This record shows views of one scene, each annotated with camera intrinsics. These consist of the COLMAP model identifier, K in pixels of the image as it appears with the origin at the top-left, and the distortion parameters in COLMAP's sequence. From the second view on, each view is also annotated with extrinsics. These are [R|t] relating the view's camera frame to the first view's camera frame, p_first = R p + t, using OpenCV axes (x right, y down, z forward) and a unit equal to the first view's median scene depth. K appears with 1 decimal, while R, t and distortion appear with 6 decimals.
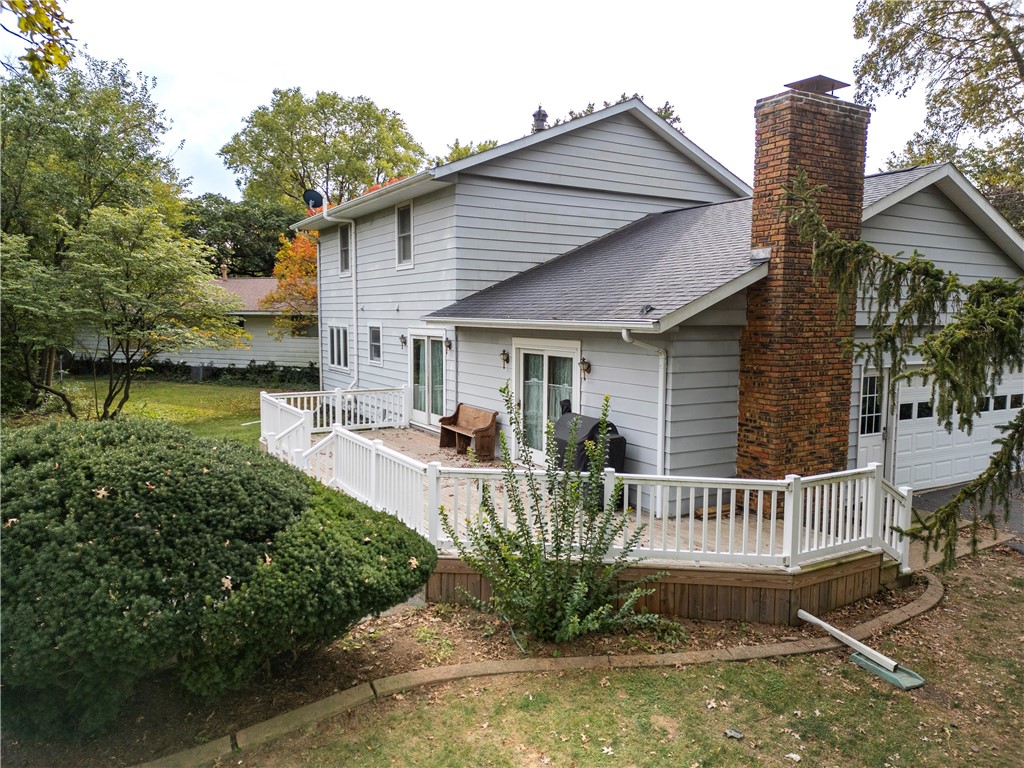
lens RADIAL K [[713.1, 0, 511.4], [0, 713.1, 387.8], [0, 0, 1]] dist [0.049971, -0.004145]
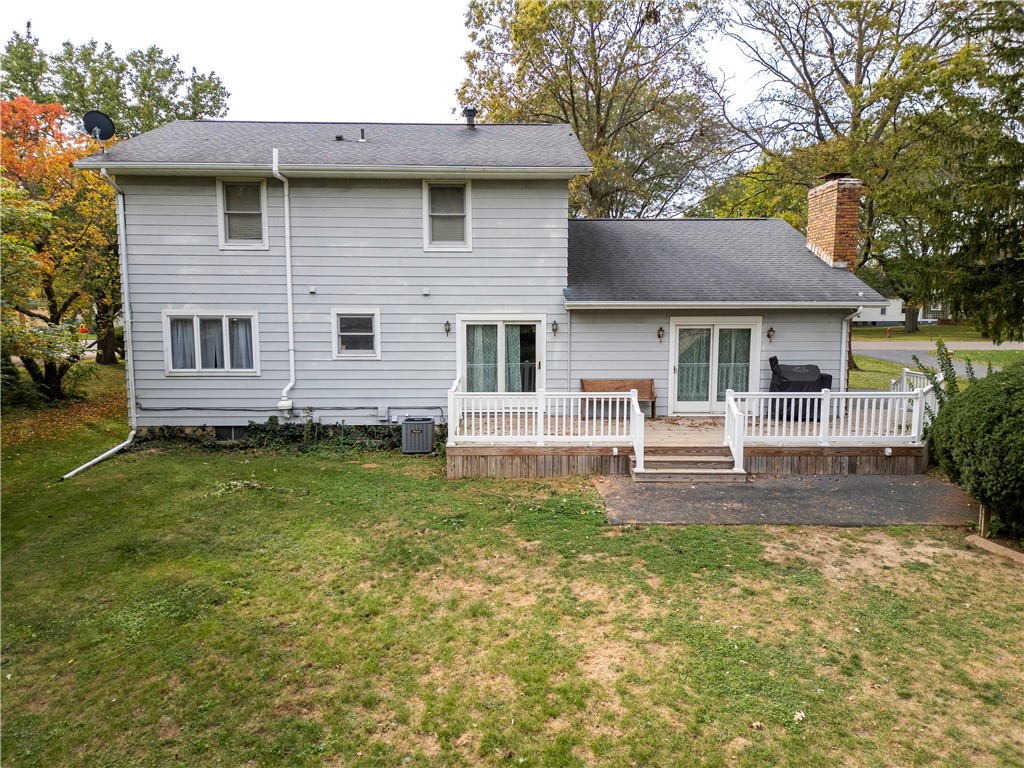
lens RADIAL K [[713.1, 0, 513.1], [0, 713.1, 384.0], [0, 0, 1]] dist [0.049971, -0.004145]
pose [[0.476497, -0.097811, 0.873718, -1.088687], [0.090841, 0.993950, 0.061729, -0.048803], [-0.874471, 0.049956, 0.482499, 0.556929]]
